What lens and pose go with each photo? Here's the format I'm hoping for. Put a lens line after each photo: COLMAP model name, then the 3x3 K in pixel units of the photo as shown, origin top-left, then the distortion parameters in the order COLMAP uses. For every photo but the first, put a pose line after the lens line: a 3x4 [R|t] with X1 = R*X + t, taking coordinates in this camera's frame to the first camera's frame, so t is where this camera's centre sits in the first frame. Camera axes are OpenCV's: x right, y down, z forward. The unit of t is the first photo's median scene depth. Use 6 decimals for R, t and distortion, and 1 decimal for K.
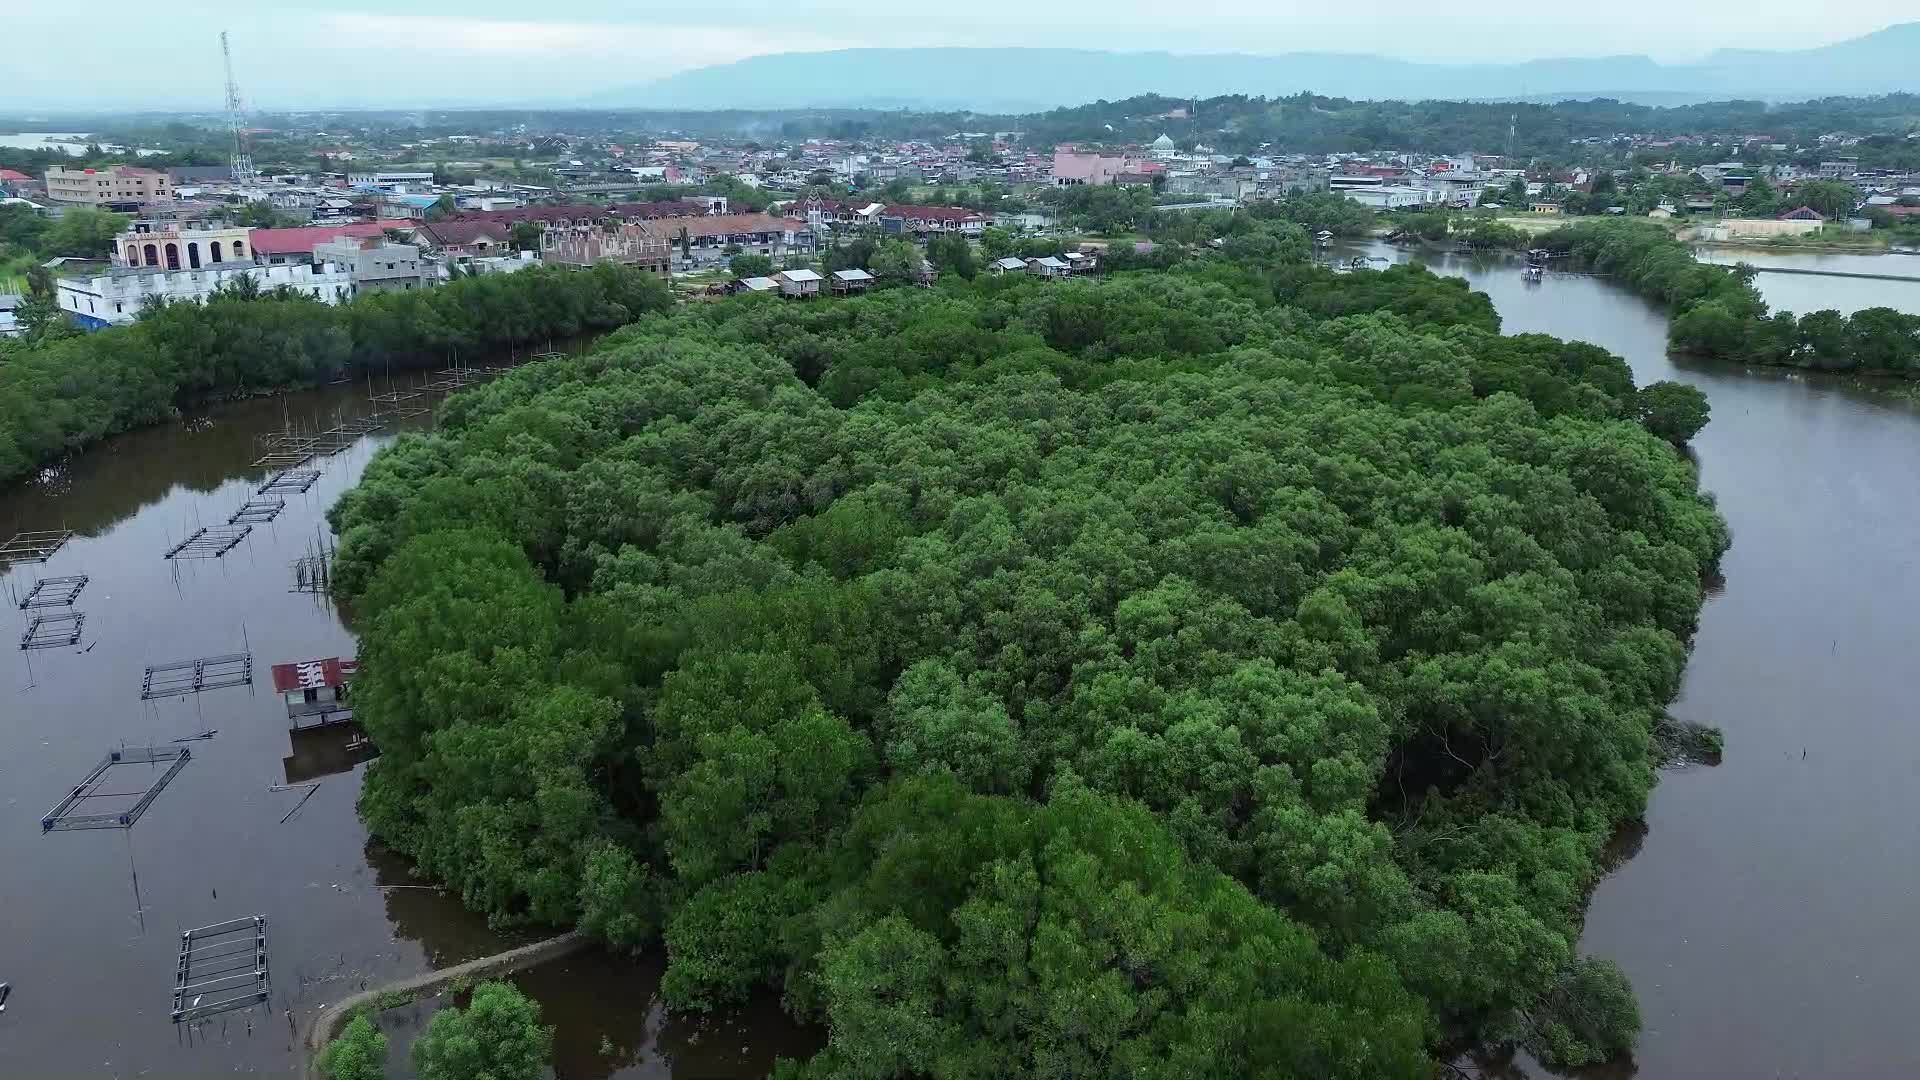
lens RADIAL K [[1415.3, 0, 960.0], [0, 1415.3, 540.0], [0, 0, 1]] dist [0.070875, -0.065157]
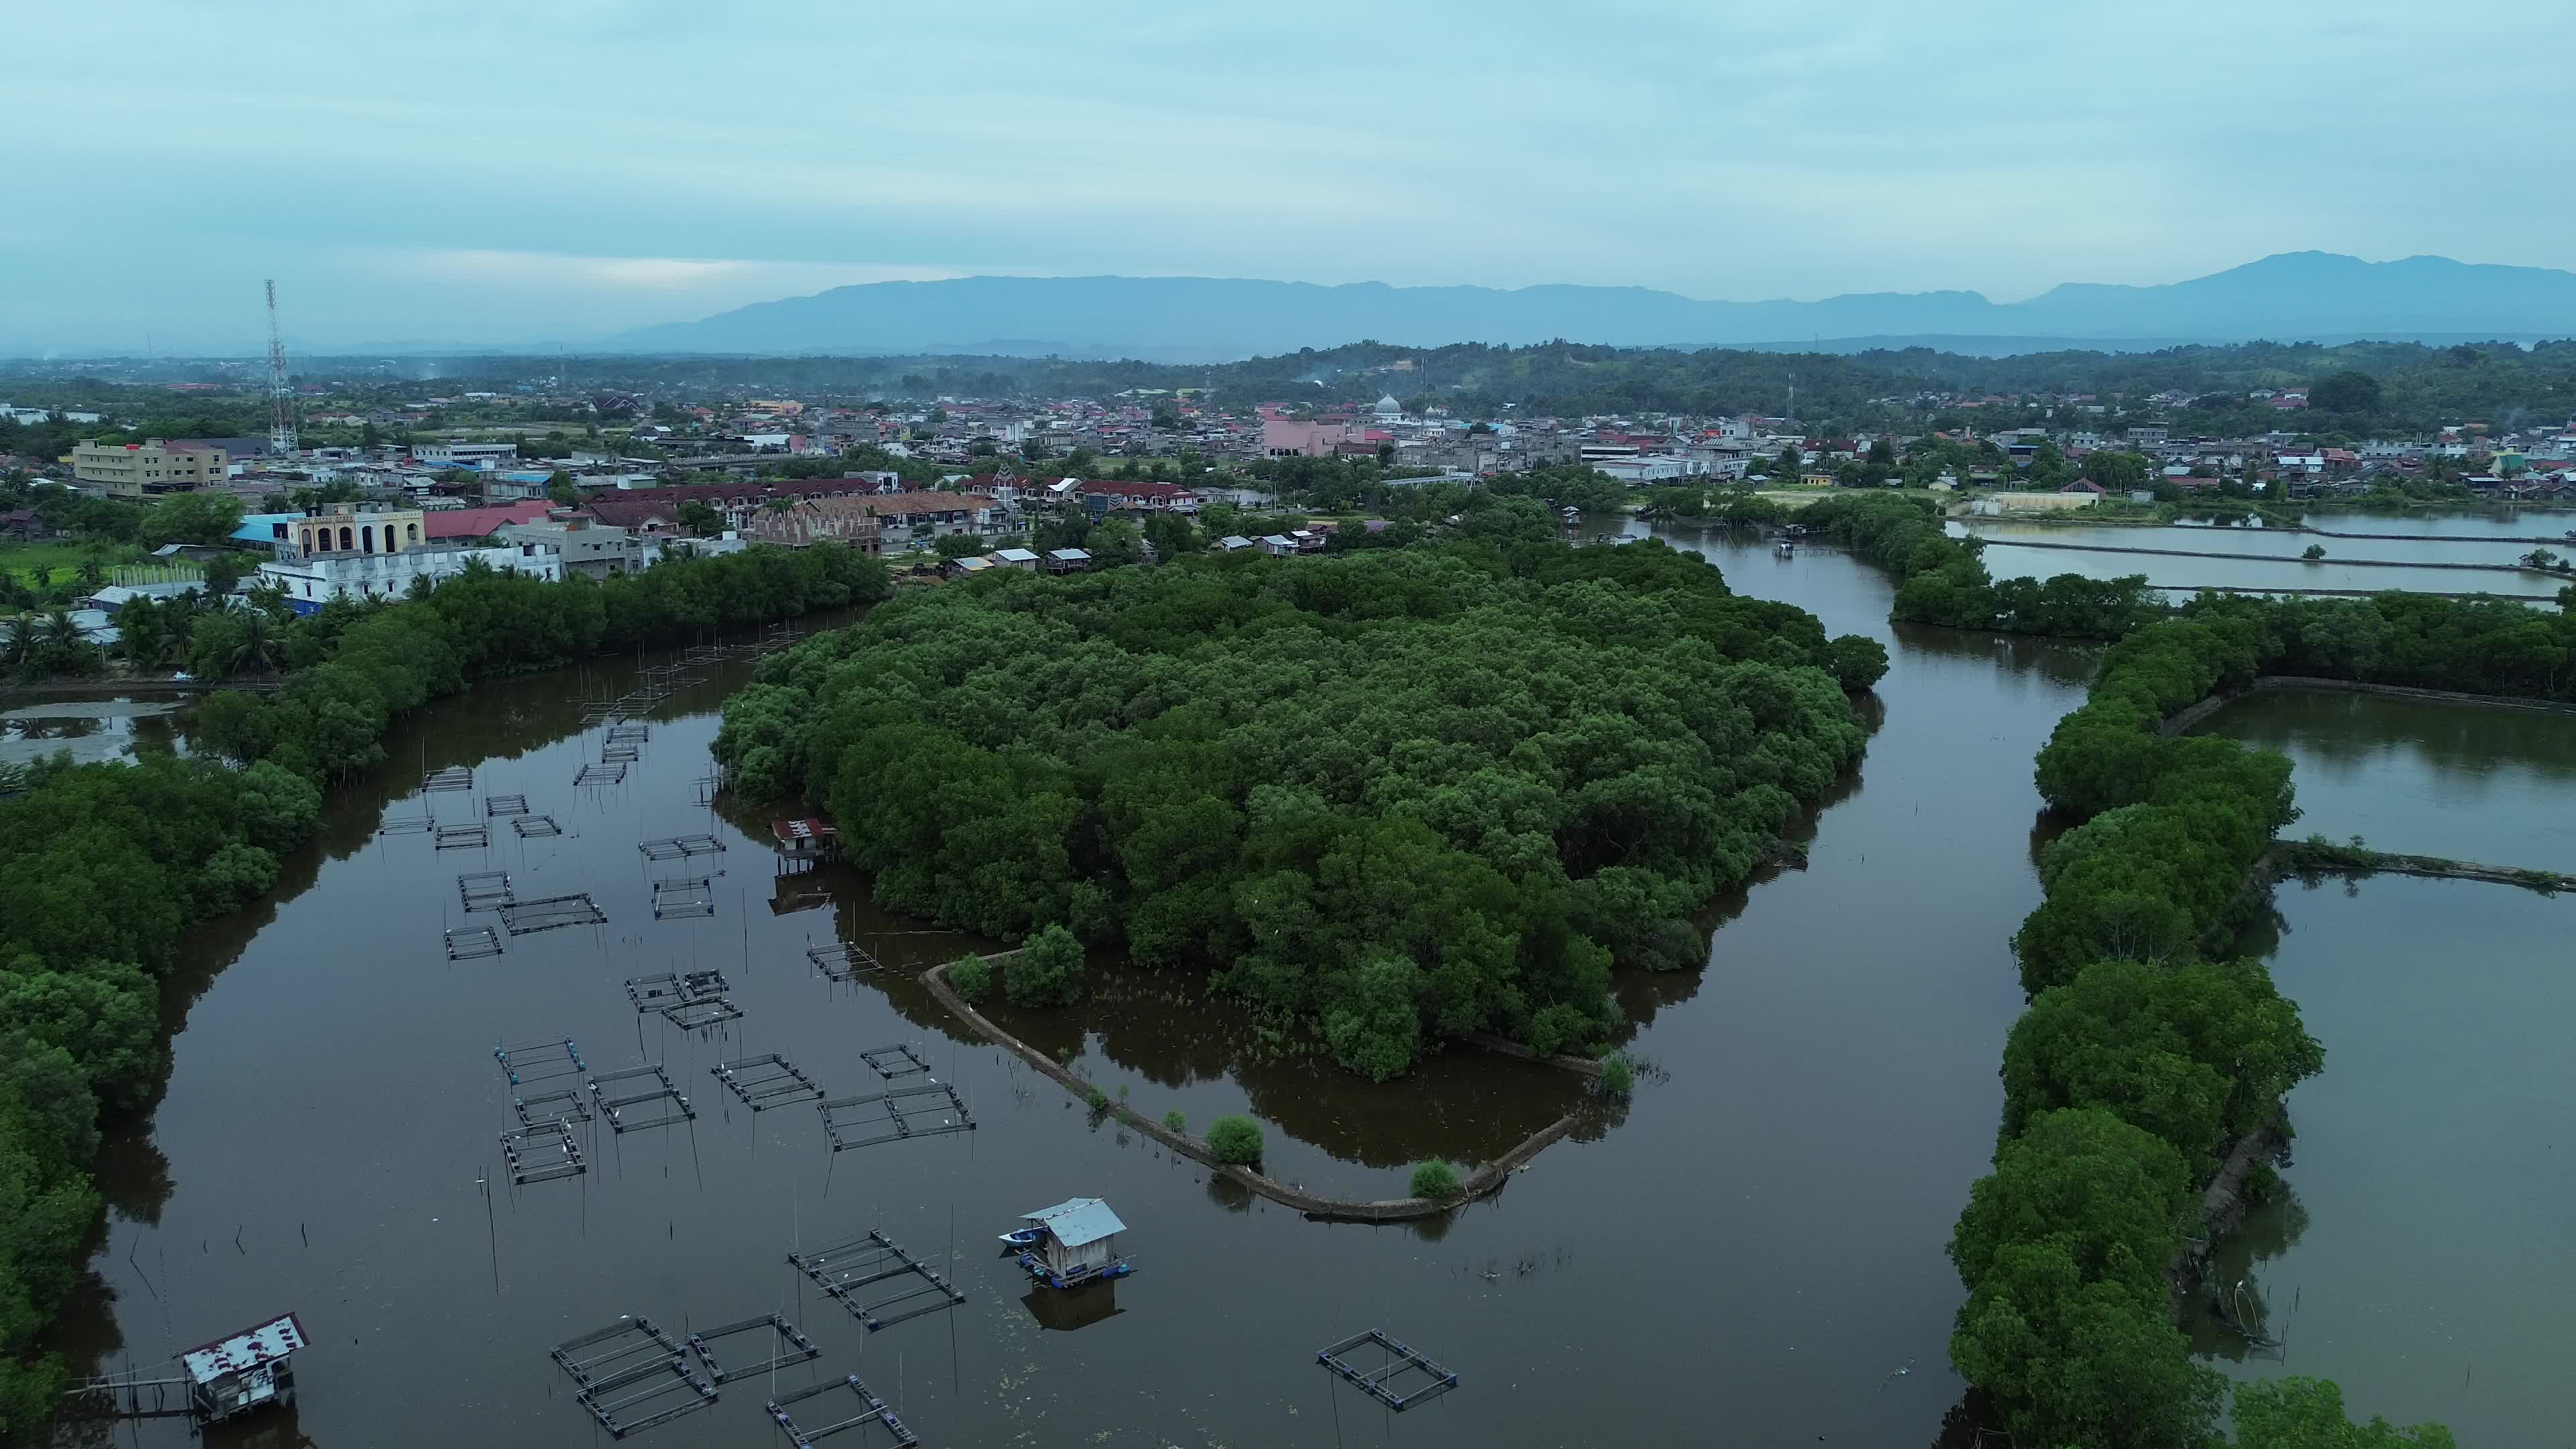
lens RADIAL K [[1898.3, 0, 1288.0], [0, 1898.3, 724.5], [0, 0, 1]] dist [0.090239, -0.102295]
pose [[0.996214, -0.016316, 0.085390, -0.056223], [0.024890, 0.994642, -0.100340, 0.073519], [-0.083296, 0.102085, 0.991282, -0.329509]]
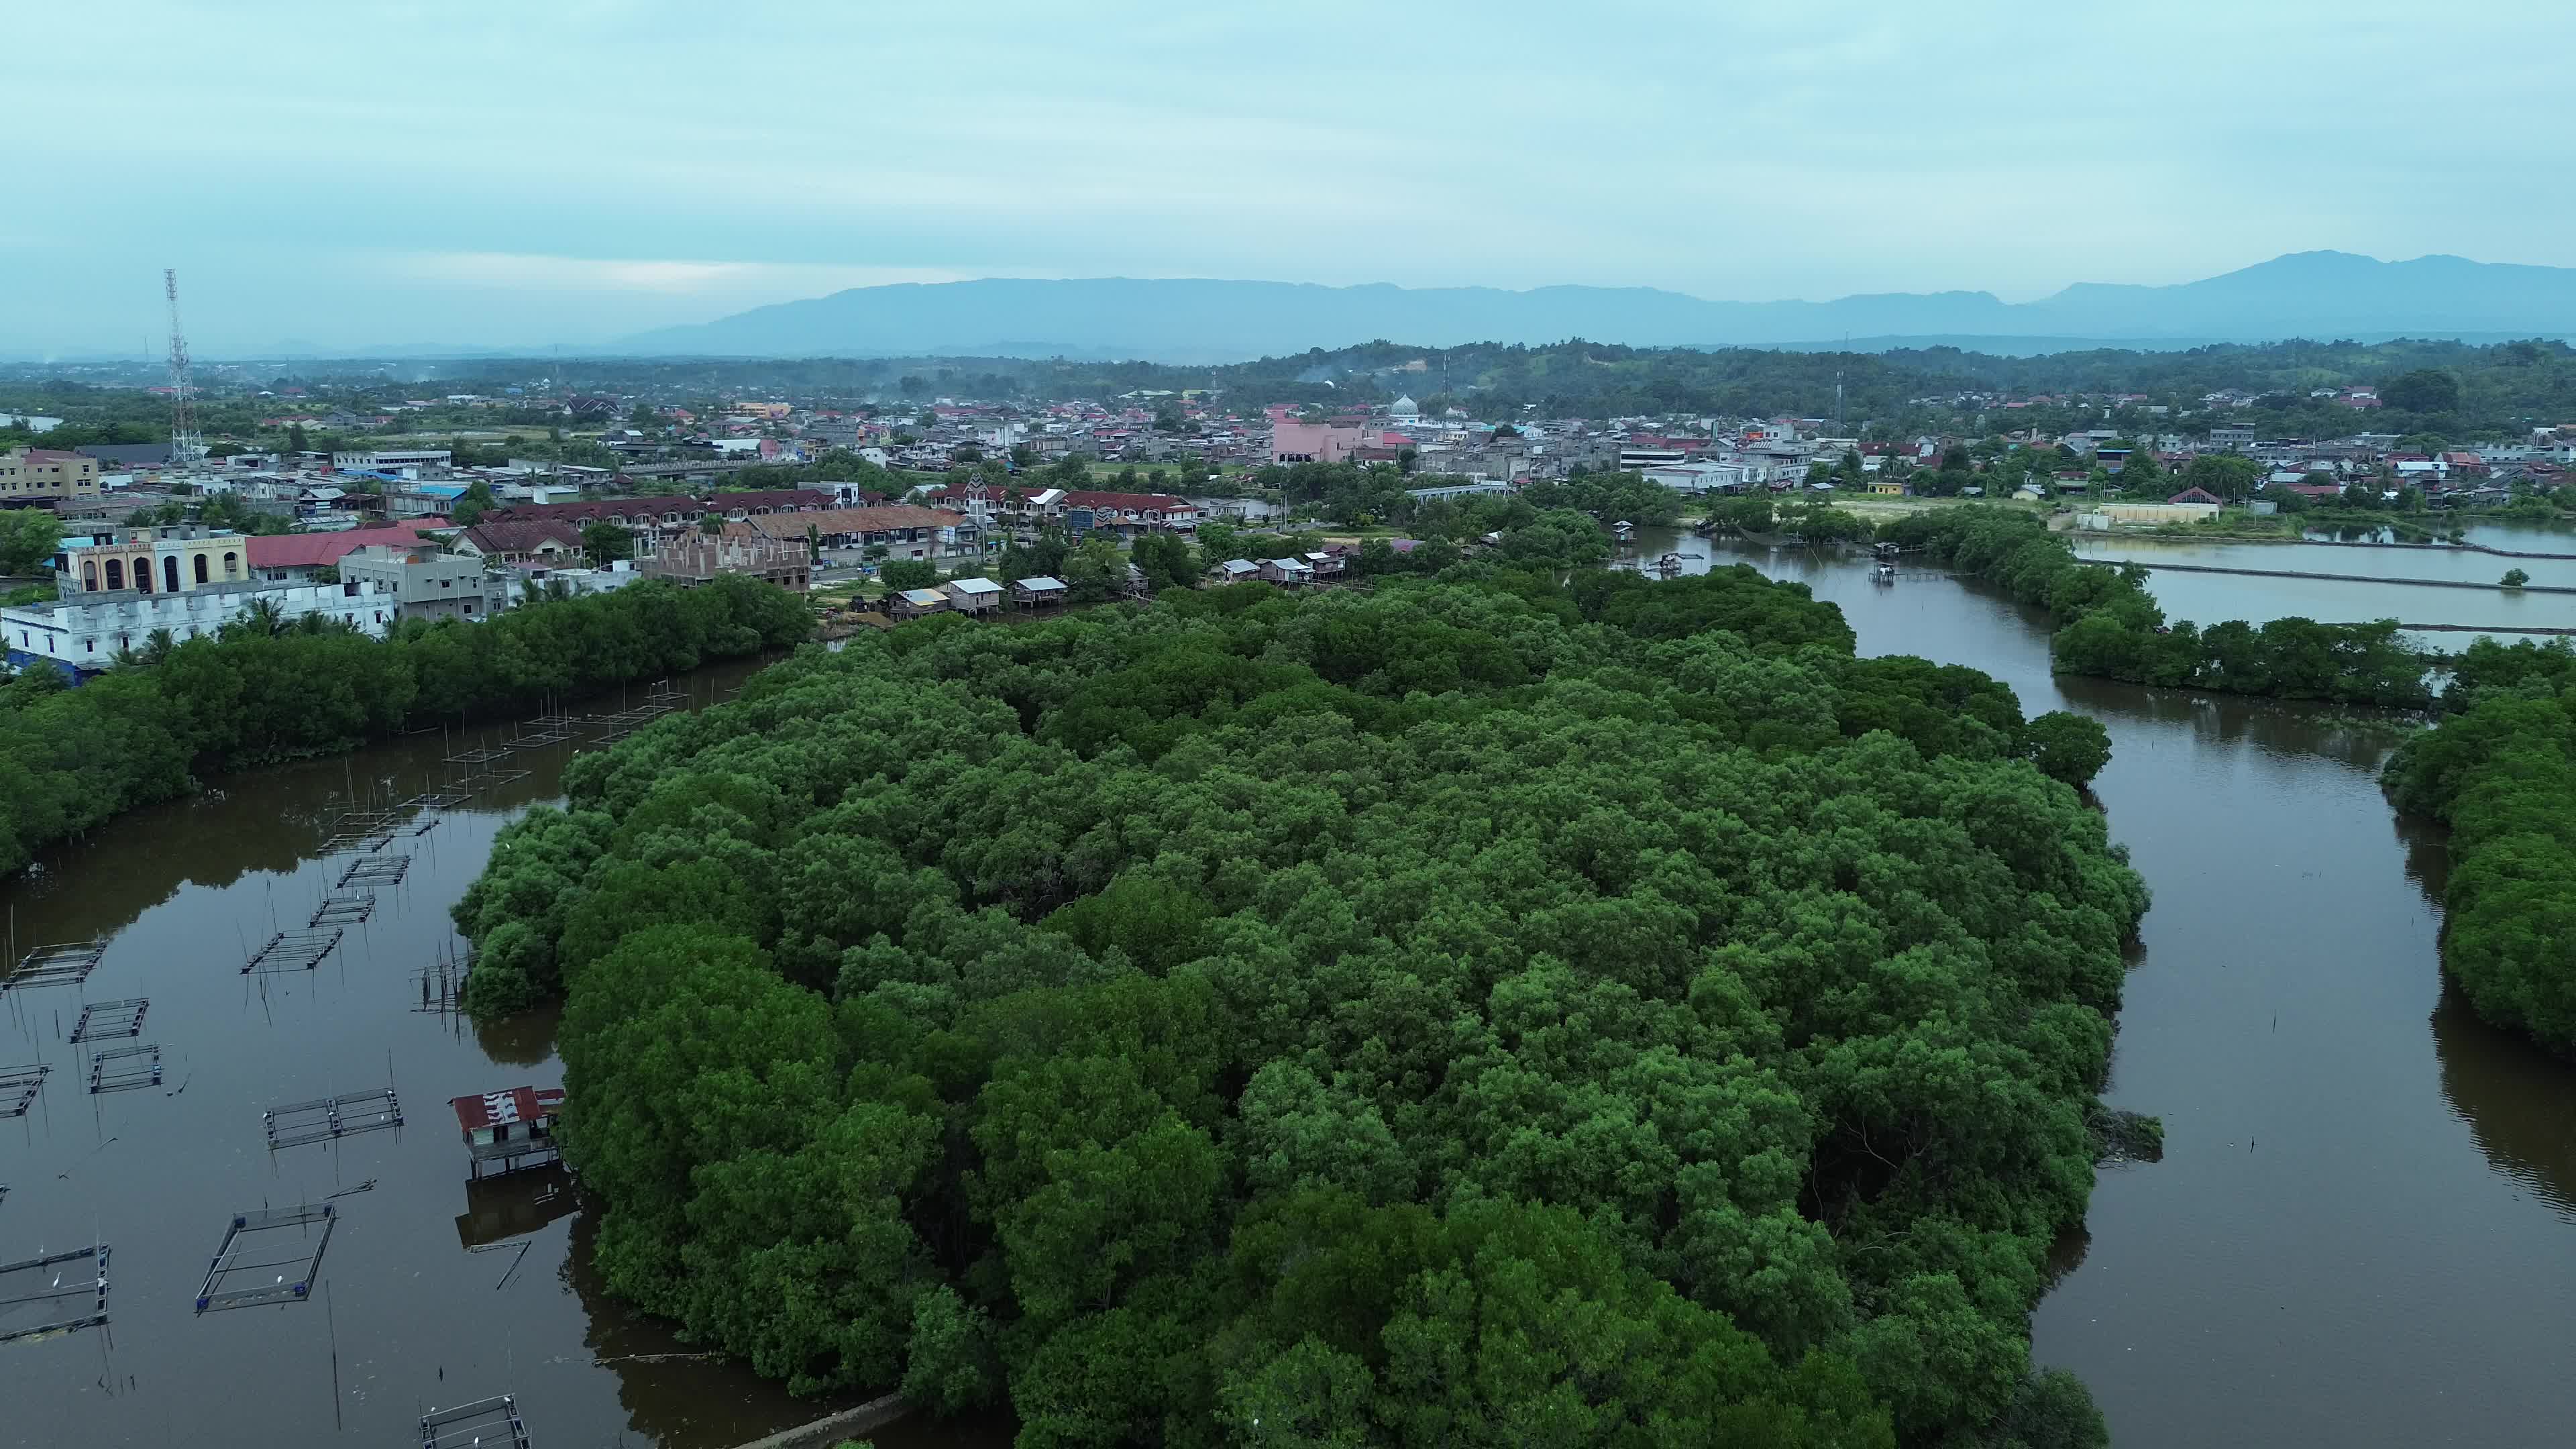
lens RADIAL K [[1898.8, 0, 1288.0], [0, 1898.8, 724.5], [0, 0, 1]] dist [0.070875, -0.065157]
pose [[0.996616, -0.017042, 0.080407, -0.034794], [0.025173, 0.994546, -0.101220, -0.000584], [-0.078244, 0.102902, 0.991609, -0.056380]]
